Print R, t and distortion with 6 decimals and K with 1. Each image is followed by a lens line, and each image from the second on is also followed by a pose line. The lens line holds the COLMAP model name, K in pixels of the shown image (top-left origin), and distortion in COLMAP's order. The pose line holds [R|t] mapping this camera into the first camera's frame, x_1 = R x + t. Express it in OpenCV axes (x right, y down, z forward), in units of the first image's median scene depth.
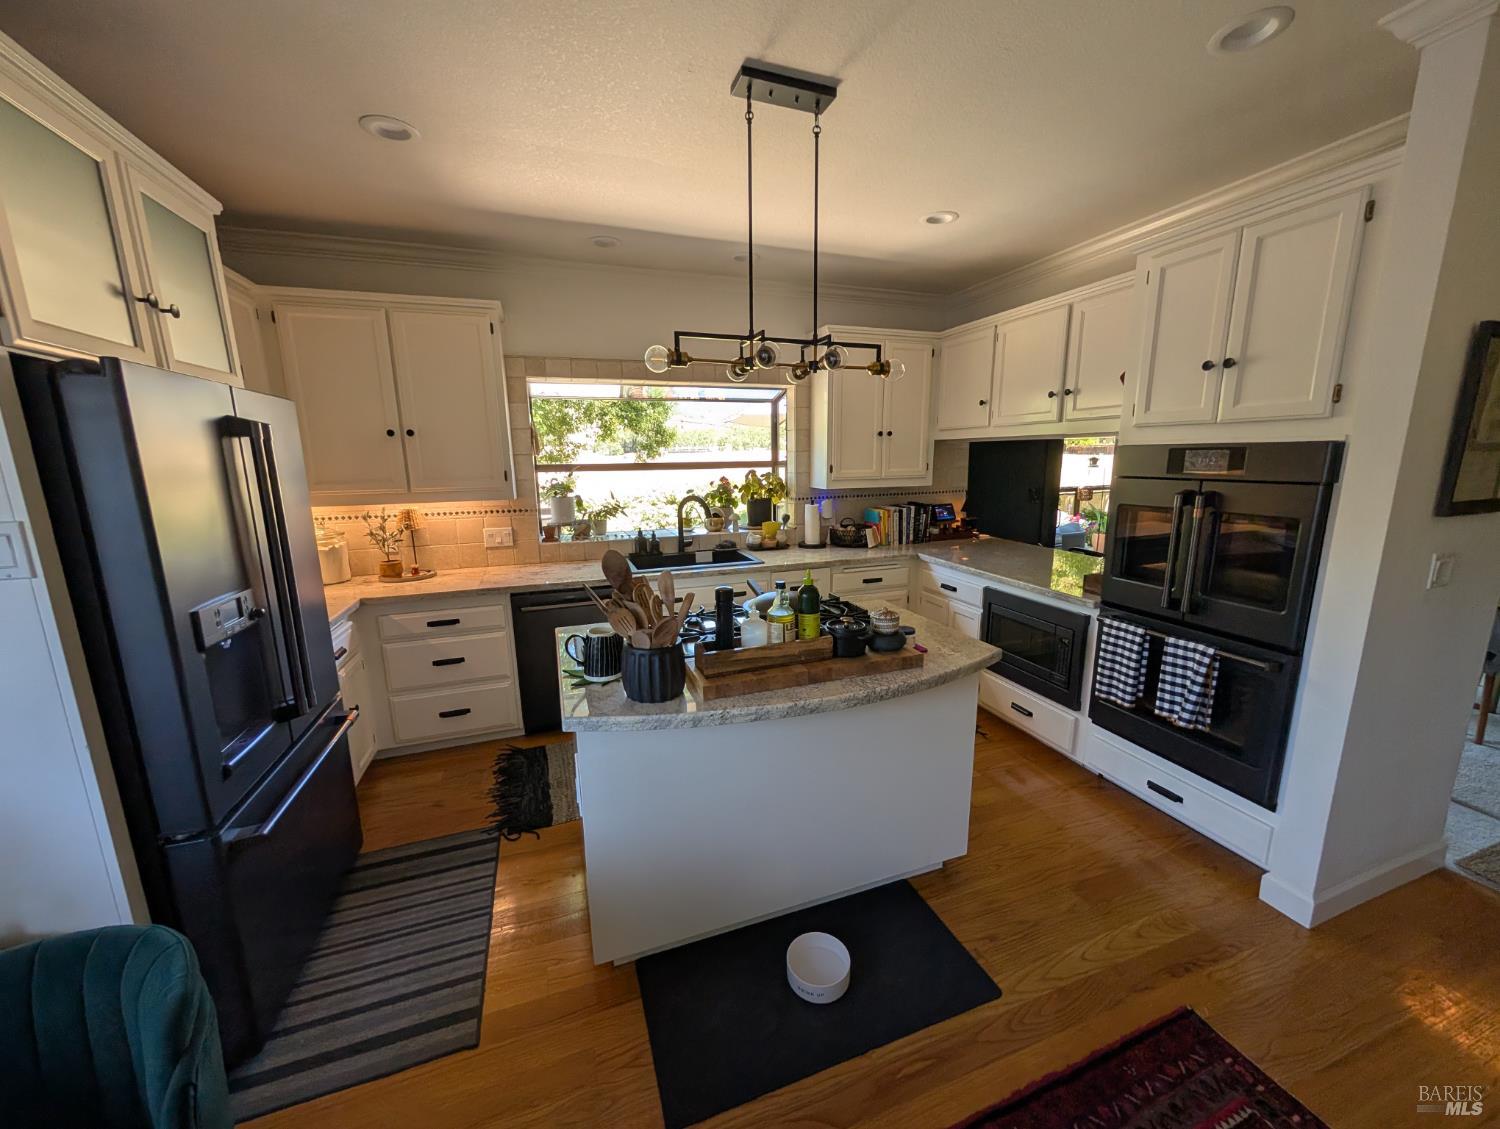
lens RADIAL K [[575.8, 0, 755.4], [0, 575.8, 567.9], [0, 0, 1]] dist [-0.000805, 0.000028]
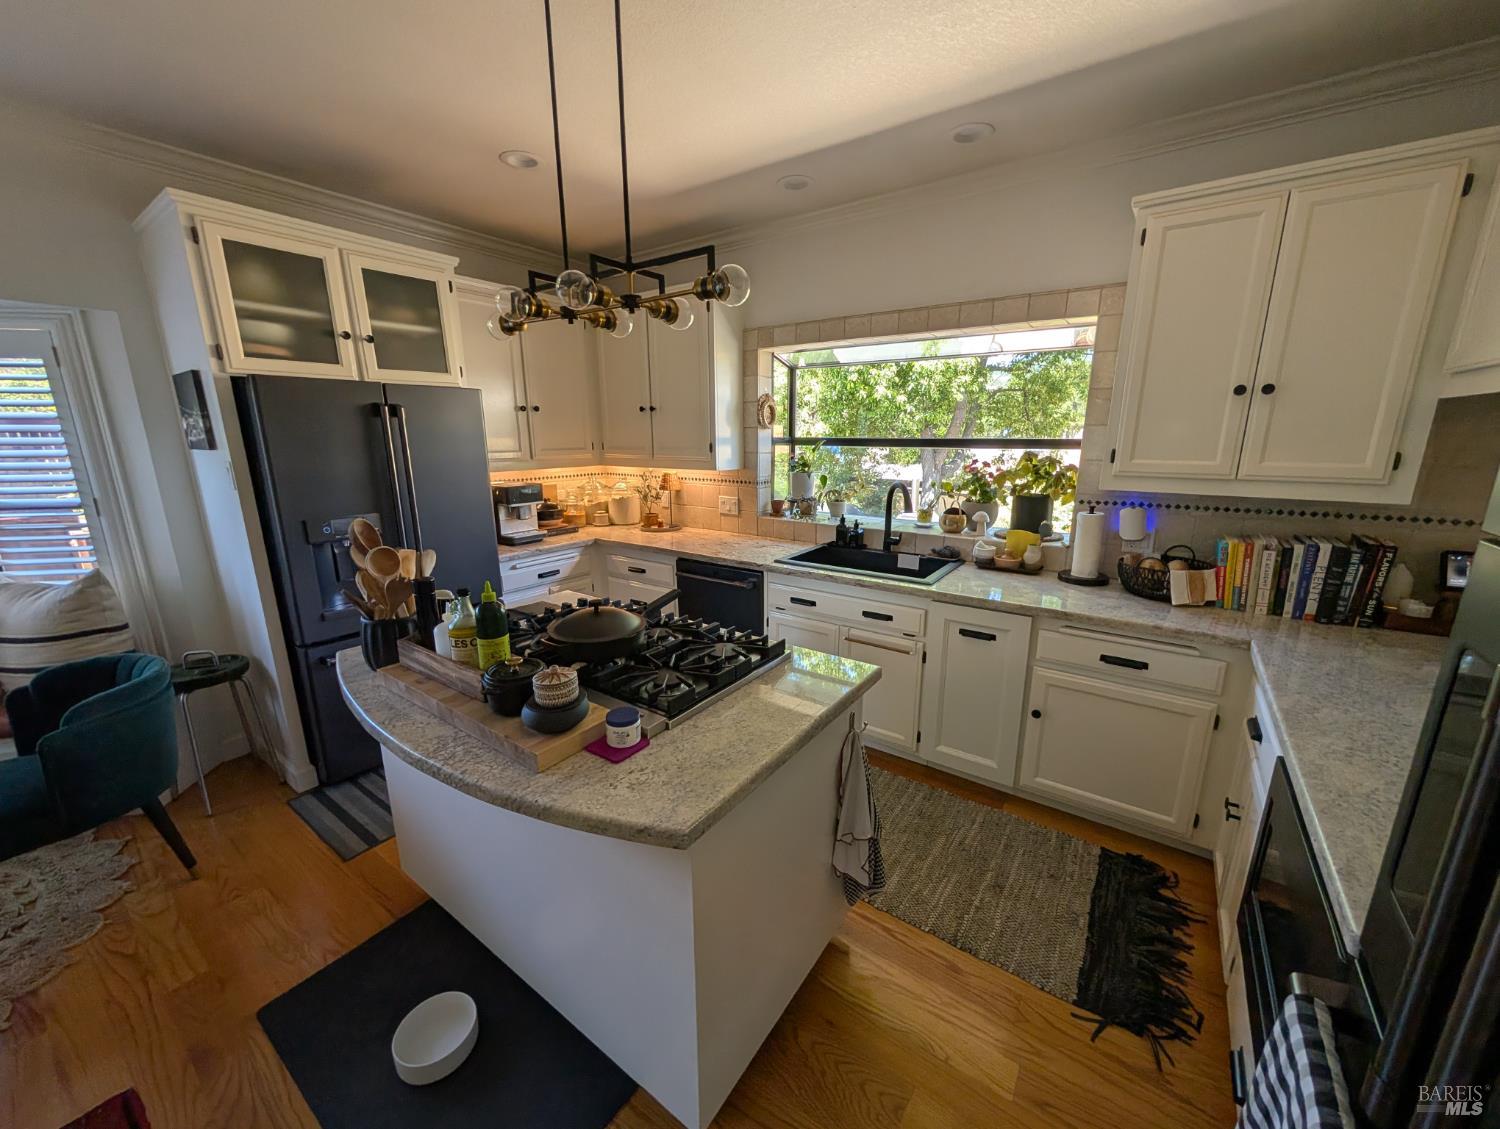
lens RADIAL K [[575.8, 0, 755.4], [0, 575.8, 567.9], [0, 0, 1]] dist [-0.000805, 0.000028]
pose [[0.568424, 0.200948, -0.797818, 0.404899], [-0.162624, 0.978024, 0.130471, -0.076825], [0.806503, 0.055581, 0.588611, 0.366182]]
